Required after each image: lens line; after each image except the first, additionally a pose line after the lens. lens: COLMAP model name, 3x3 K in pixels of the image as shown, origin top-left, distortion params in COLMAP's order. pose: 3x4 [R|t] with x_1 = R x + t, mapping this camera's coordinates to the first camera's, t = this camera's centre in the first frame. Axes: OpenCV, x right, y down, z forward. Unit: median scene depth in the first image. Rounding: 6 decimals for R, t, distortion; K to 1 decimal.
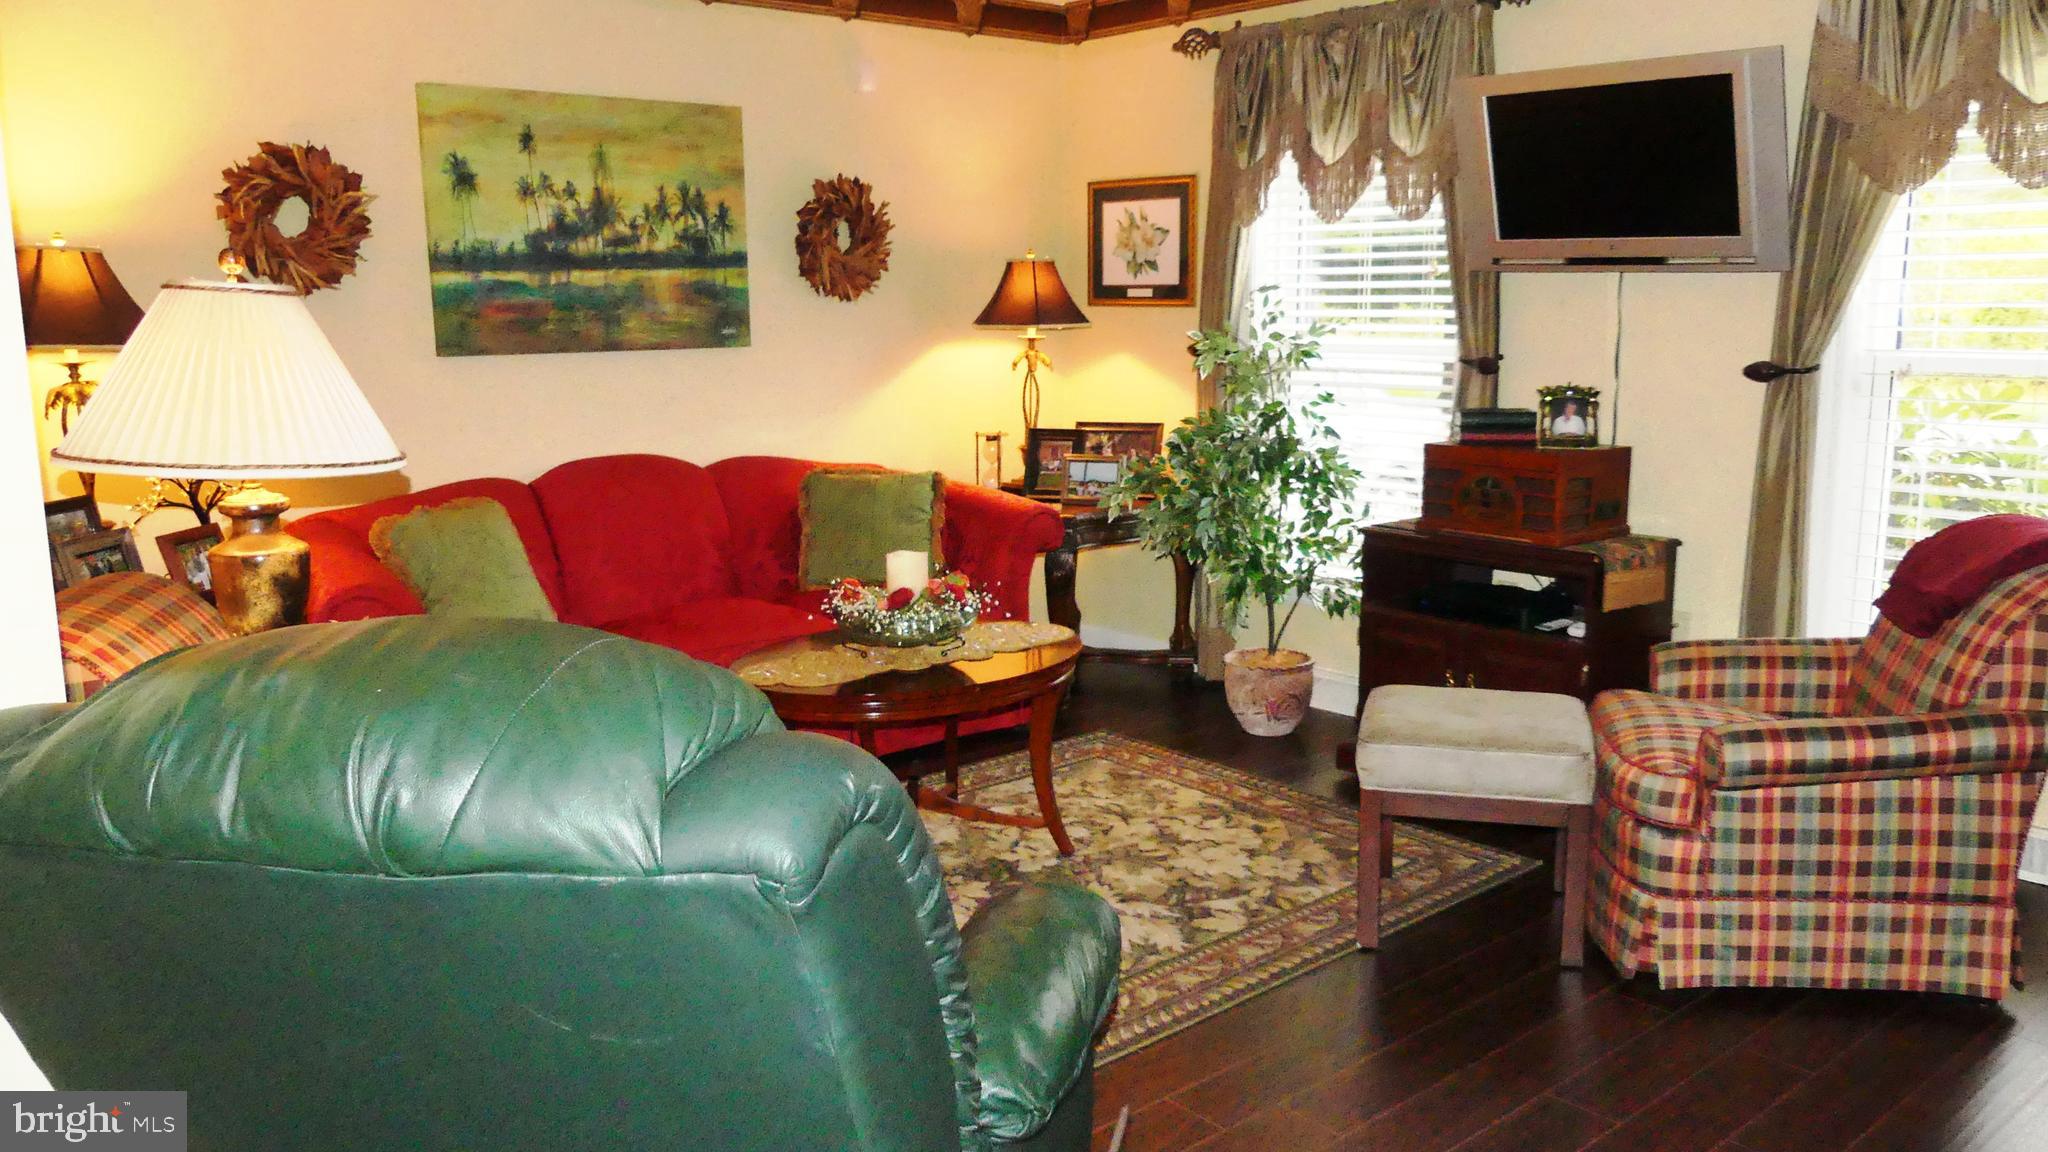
lens RADIAL K [[1556.4, 0, 1024.0], [0, 1556.4, 576.0], [0, 0, 1]] dist [-0.031806, -0.001771]
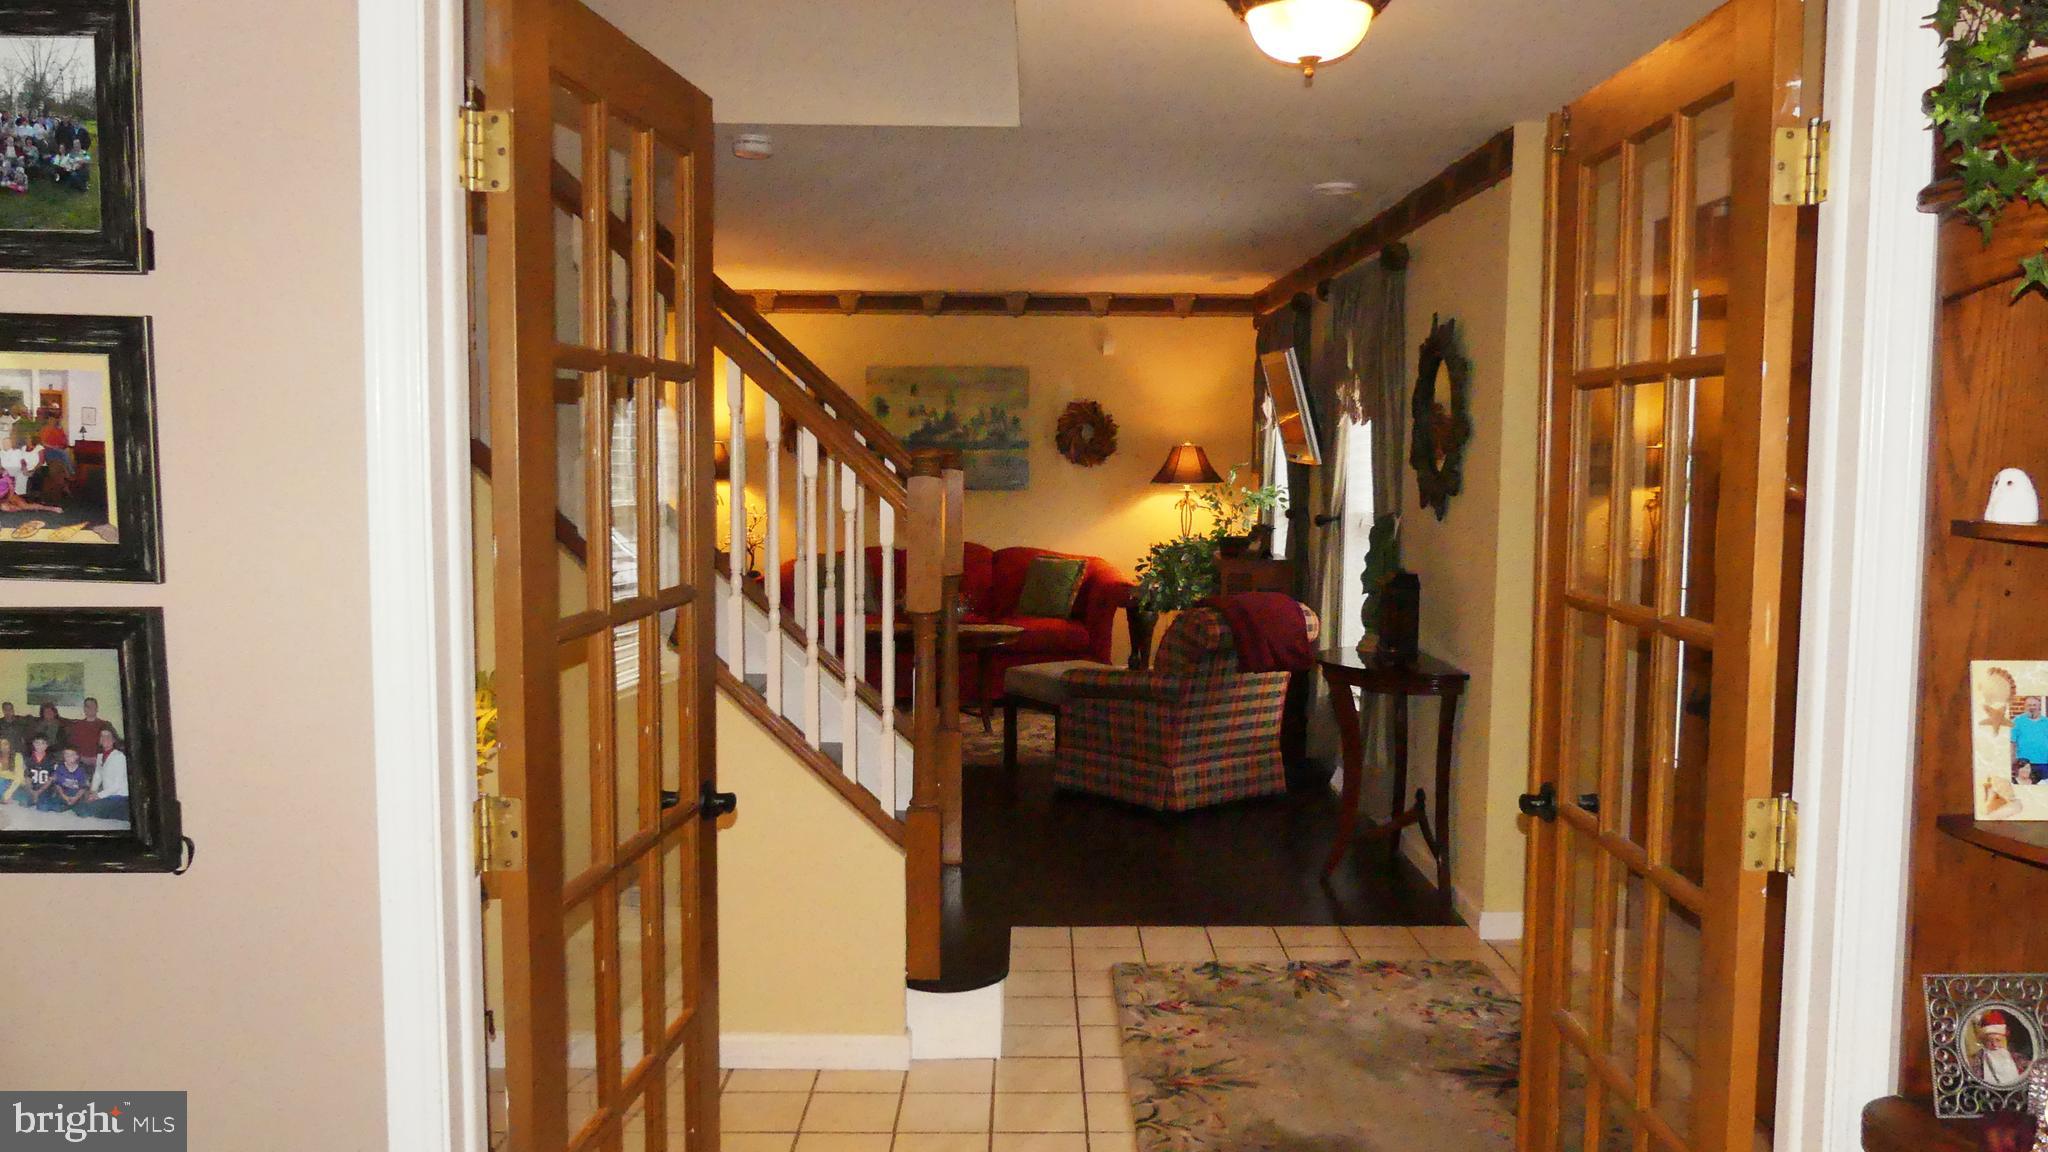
lens RADIAL K [[1567.0, 0, 1035.7], [0, 1567.0, 580.9], [0, 0, 1]] dist [-0.003557, 0.004434]
pose [[0.758919, 0.068935, -0.647526, 1.171172], [-0.125821, 0.991166, -0.041947, 0.046121], [0.638914, 0.113307, 0.760888, -0.481055]]
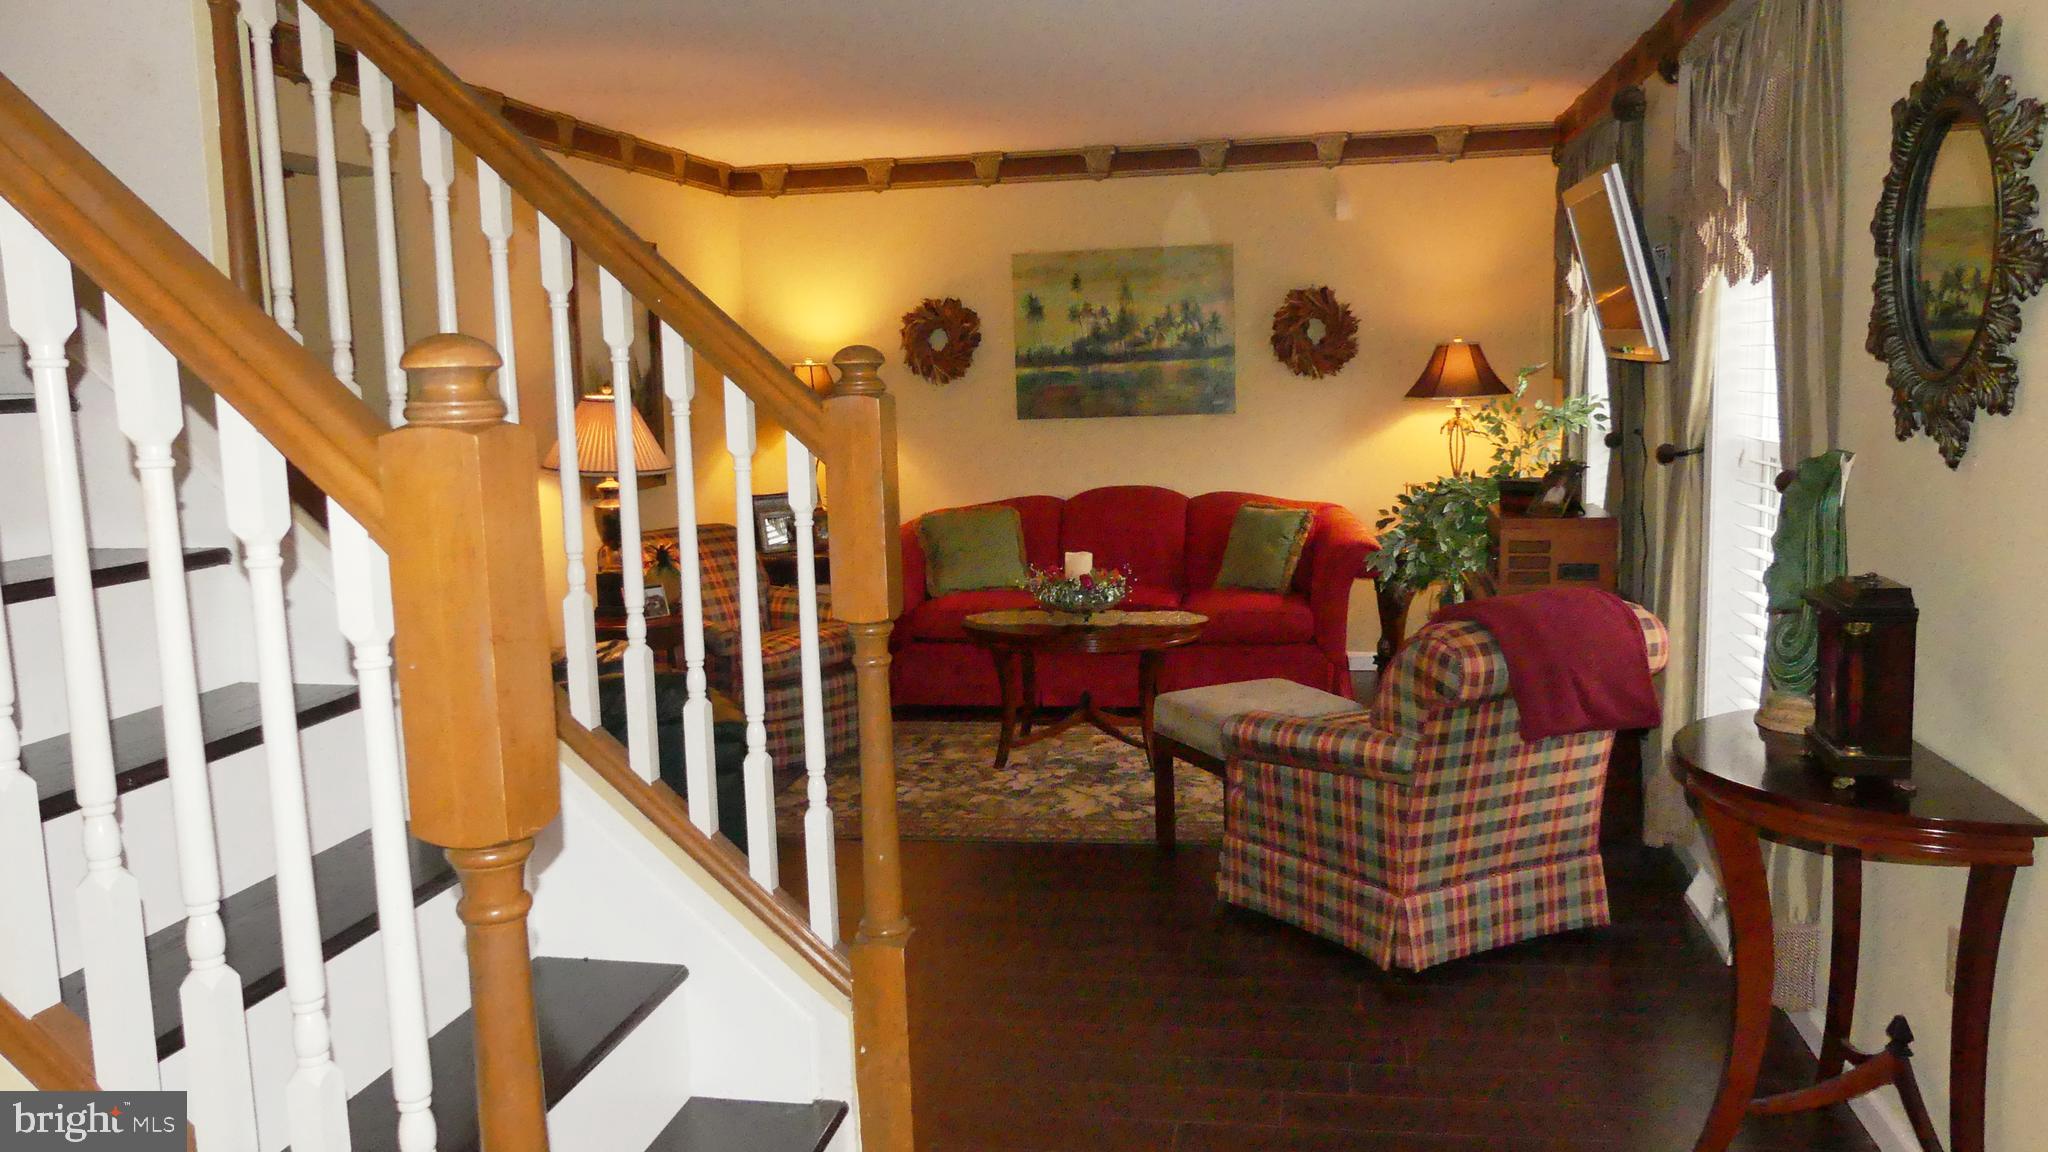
lens RADIAL K [[1567.0, 0, 1035.7], [0, 1567.0, 580.9], [0, 0, 1]] dist [-0.003557, 0.004434]
pose [[0.625121, 0.092771, -0.774995, 0.880426], [-0.107693, 0.993666, 0.032080, -0.026013], [0.773063, 0.063408, 0.631152, -0.016252]]
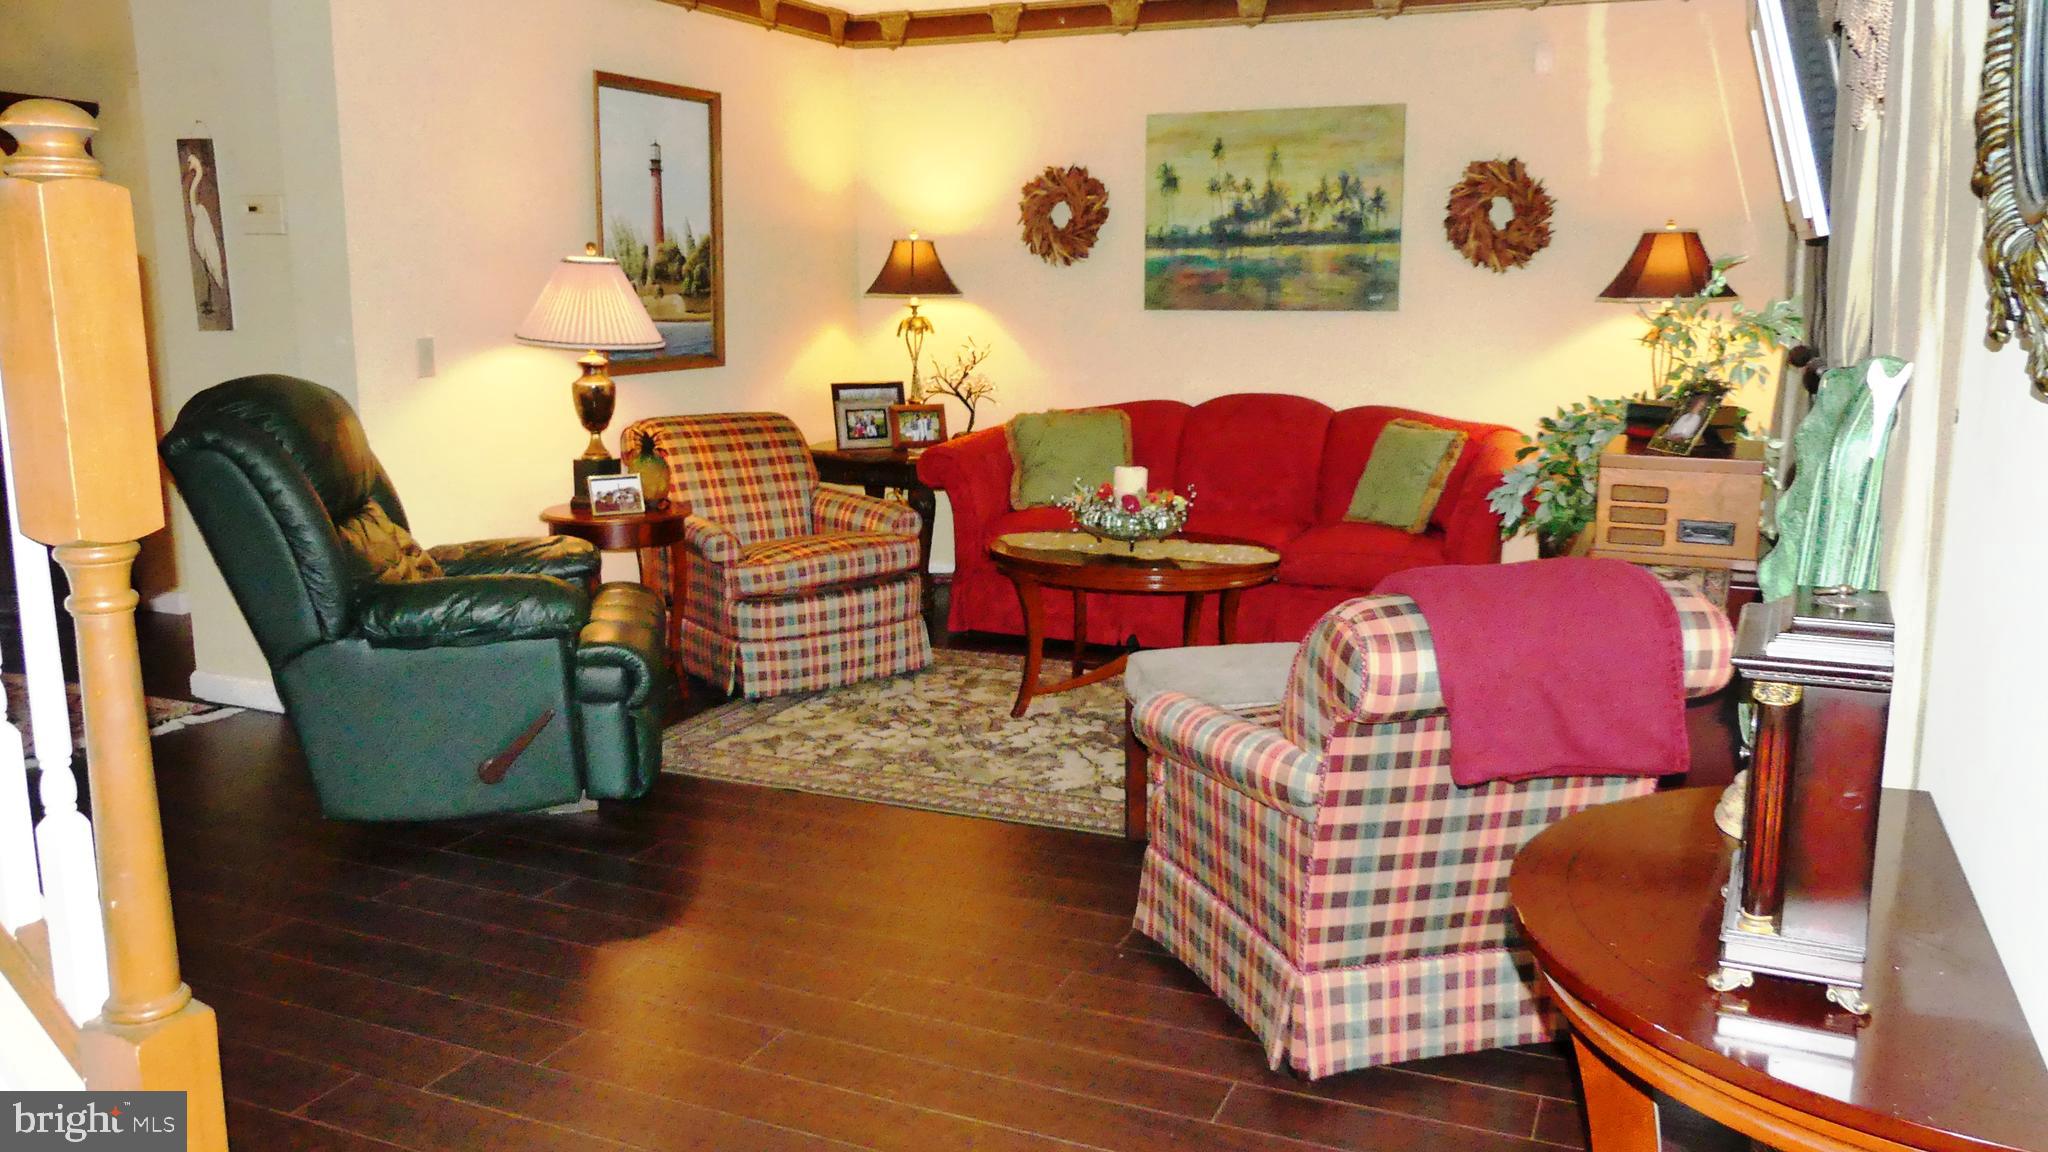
lens RADIAL K [[1566.8, 0, 1028.5], [0, 1566.8, 571.9], [0, 0, 1]] dist [-0.014879, 0.000987]
pose [[0.429693, 0.173722, -0.886106, 0.831808], [-0.158375, 0.980606, 0.115449, -0.052743], [0.888978, 0.090729, 0.448873, 0.273702]]
